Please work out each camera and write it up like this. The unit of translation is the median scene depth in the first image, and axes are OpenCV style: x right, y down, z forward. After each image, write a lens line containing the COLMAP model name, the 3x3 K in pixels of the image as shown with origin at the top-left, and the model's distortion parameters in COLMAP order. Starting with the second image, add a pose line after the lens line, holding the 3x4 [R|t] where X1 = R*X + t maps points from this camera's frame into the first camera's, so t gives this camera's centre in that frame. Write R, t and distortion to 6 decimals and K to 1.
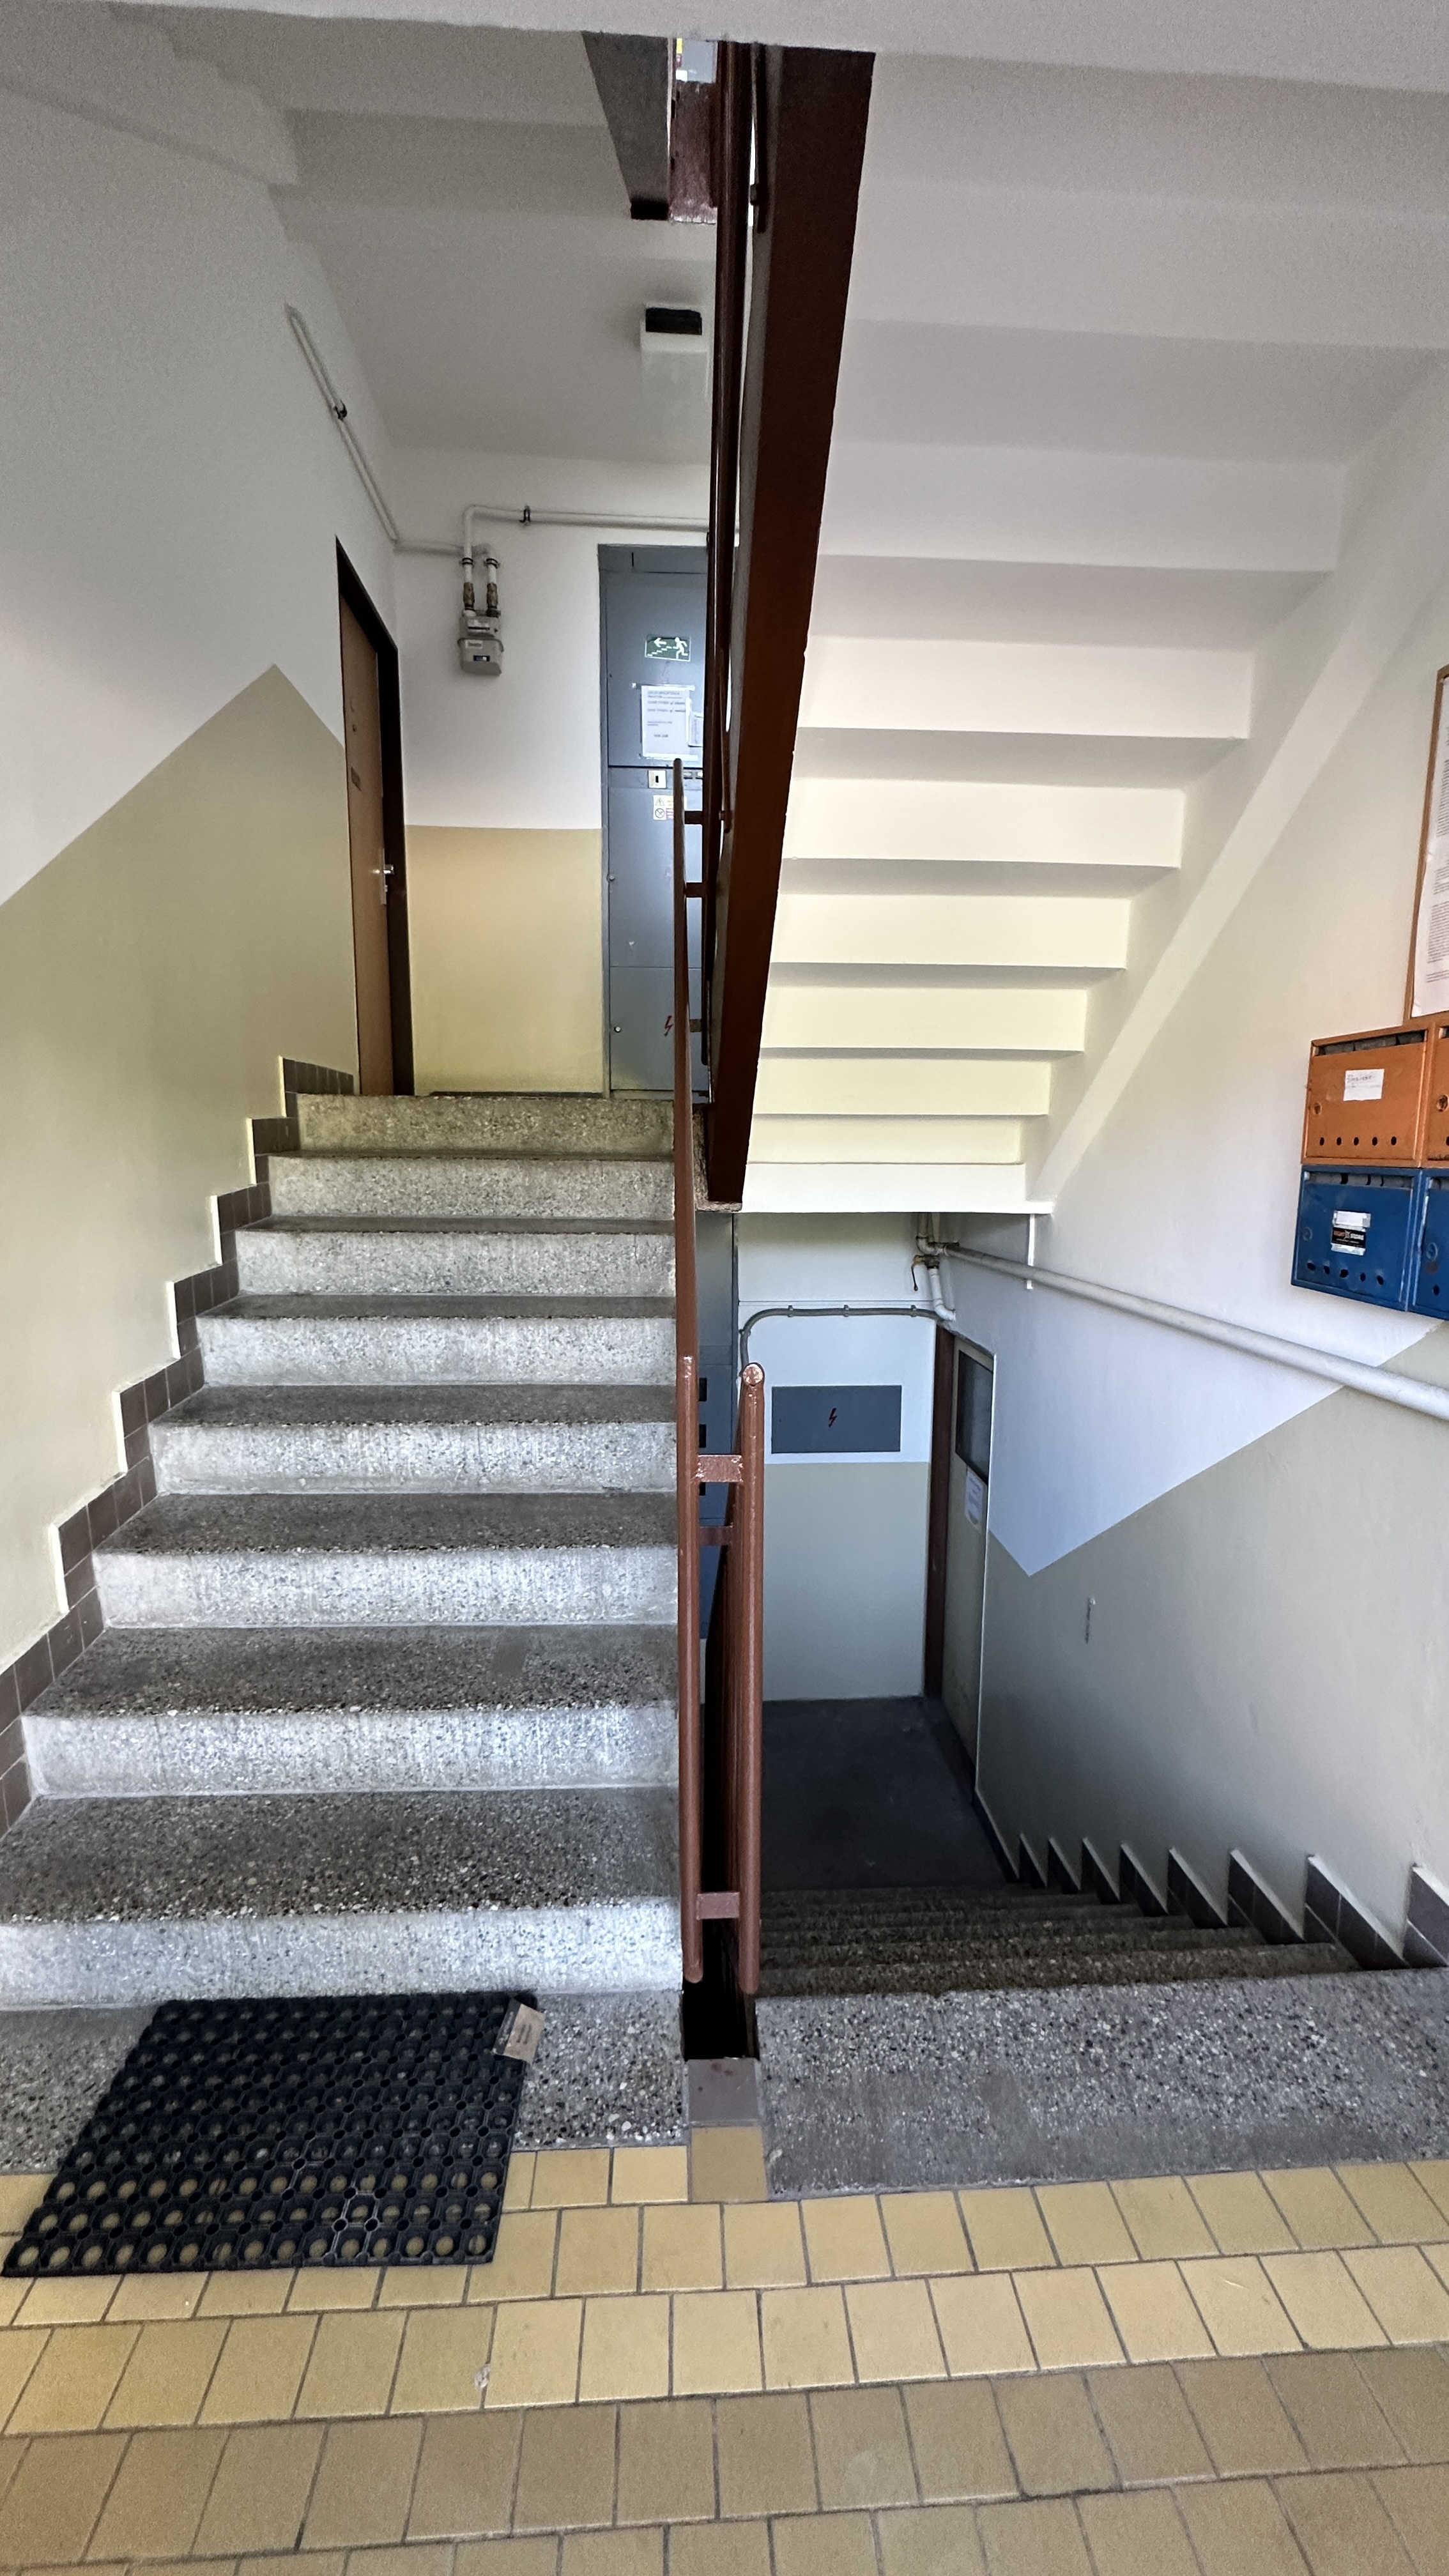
lens RADIAL K [[1033.4, 0, 725.0], [0, 1033.4, 1286.9], [0, 0, 1]] dist [-0.002261, 0.000919]
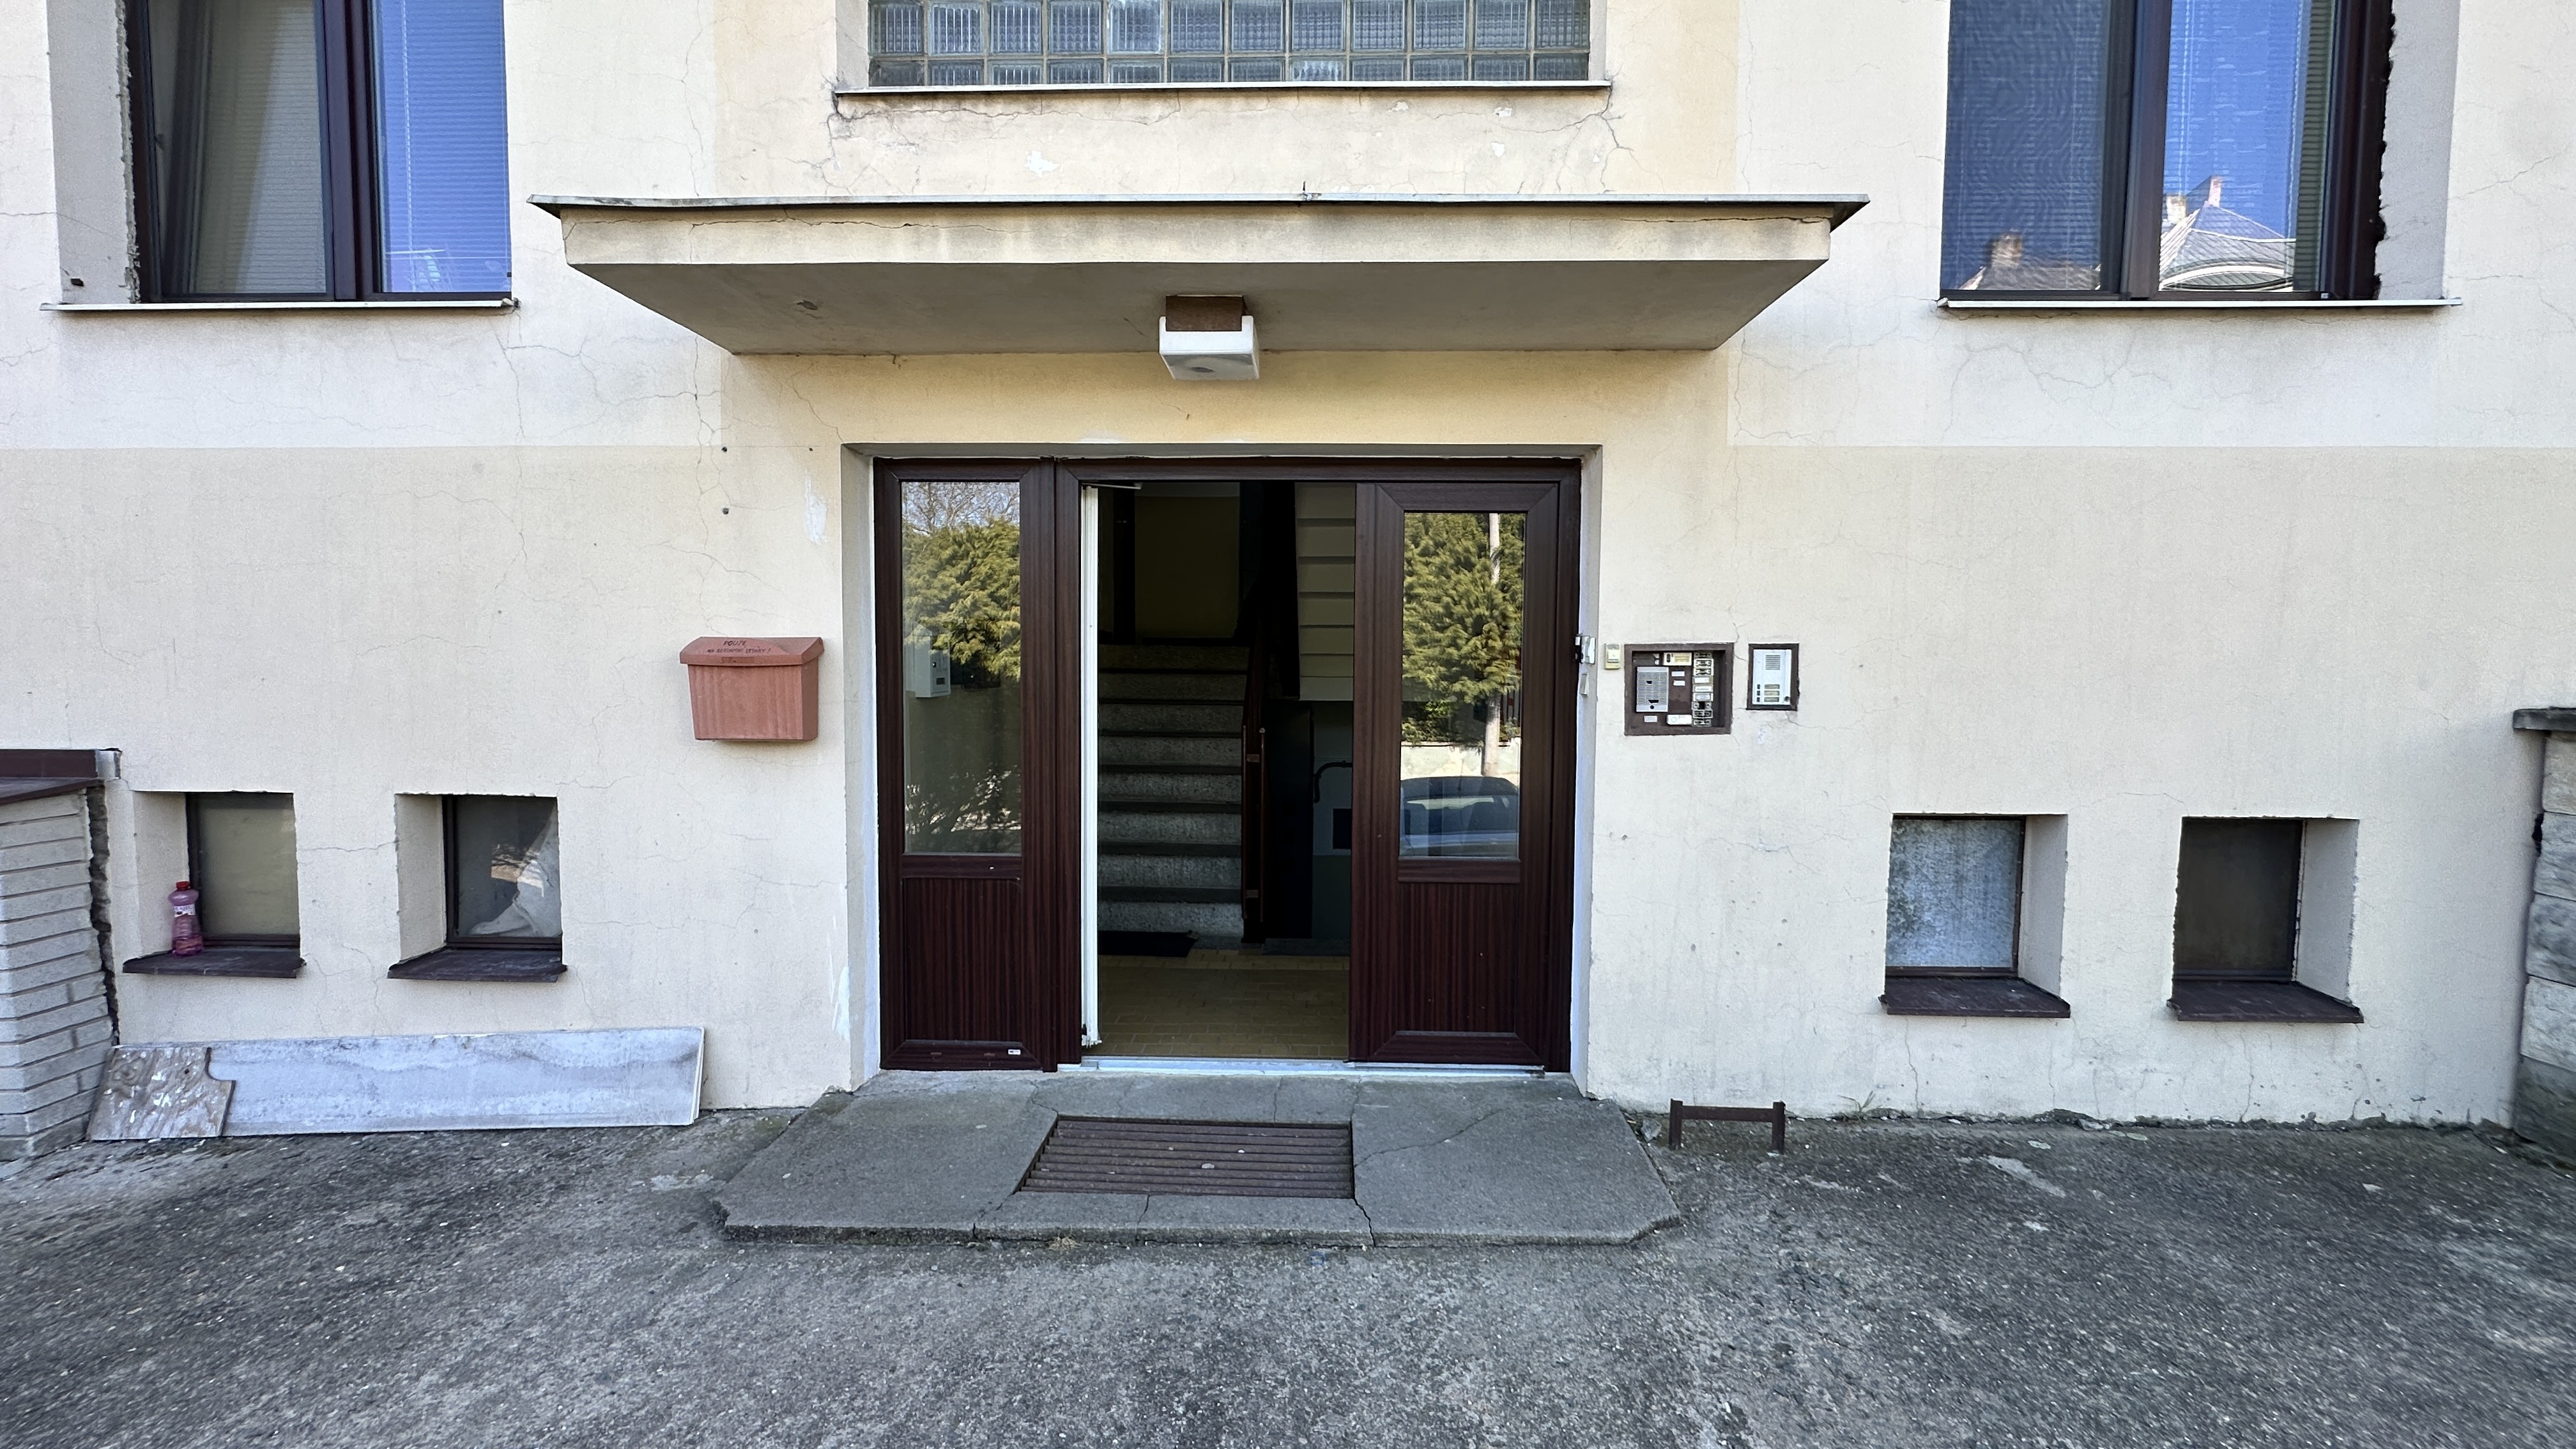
lens RADIAL K [[1033.4, 0, 1288.0], [0, 1033.4, 724.5], [0, 0, 1]] dist [-0.002261, 0.000919]
pose [[0.995834, 0.008308, -0.090803, 0.366872], [-0.016125, 0.996191, -0.085699, 0.311076], [0.089746, 0.086806, 0.992175, -2.115680]]
